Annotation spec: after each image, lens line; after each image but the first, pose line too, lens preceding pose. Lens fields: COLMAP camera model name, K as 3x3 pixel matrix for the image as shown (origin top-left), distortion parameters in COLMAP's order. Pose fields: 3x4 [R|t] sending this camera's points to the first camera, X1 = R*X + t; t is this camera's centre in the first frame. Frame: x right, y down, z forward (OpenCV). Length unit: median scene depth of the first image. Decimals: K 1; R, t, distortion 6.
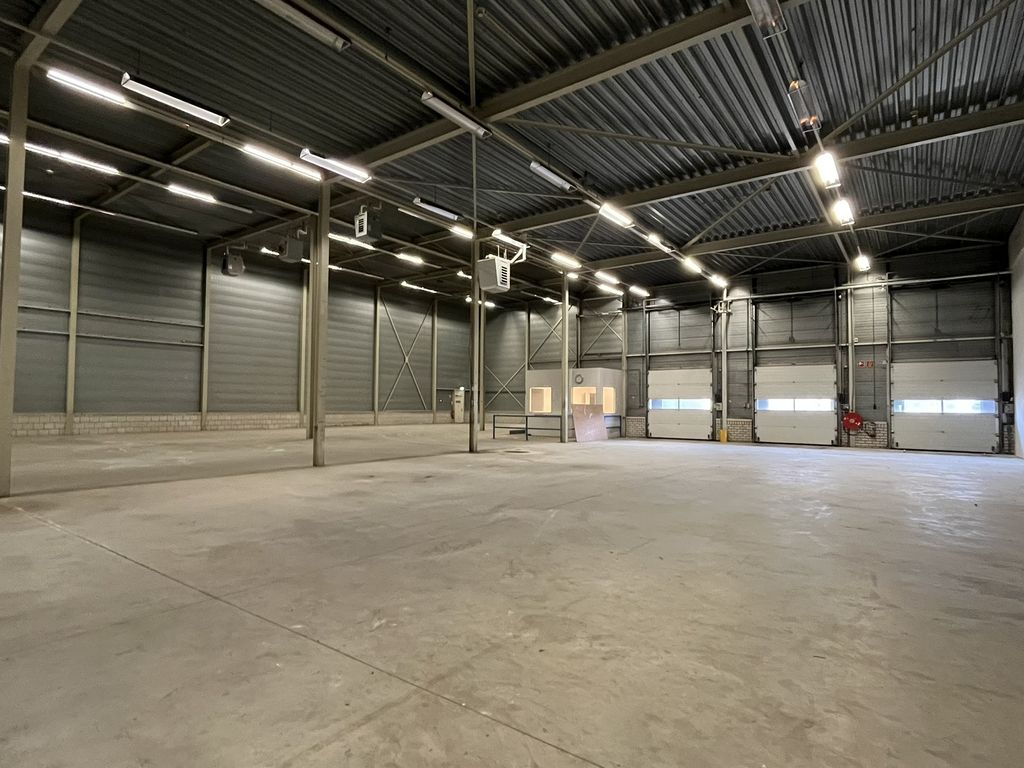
lens RADIAL K [[547.9, 0, 510.0], [0, 547.9, 386.2], [0, 0, 1]] dist [0.000652, 0.000475]
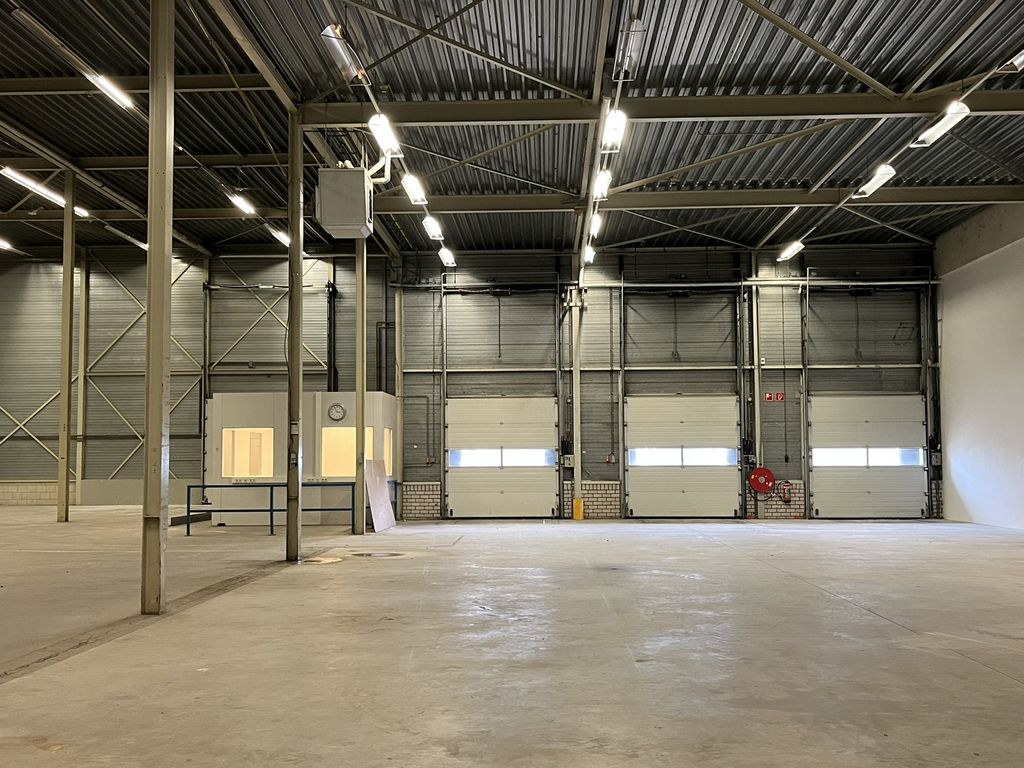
lens RADIAL K [[1032.1, 0, 504.6], [0, 1032.1, 396.5], [0, 0, 1]] dist [0.108545, -0.246788]
pose [[0.828271, 0.022254, 0.559886, -0.316262], [-0.006165, 0.999512, -0.030607, 0.001267], [-0.560294, 0.021899, 0.828004, 0.097165]]
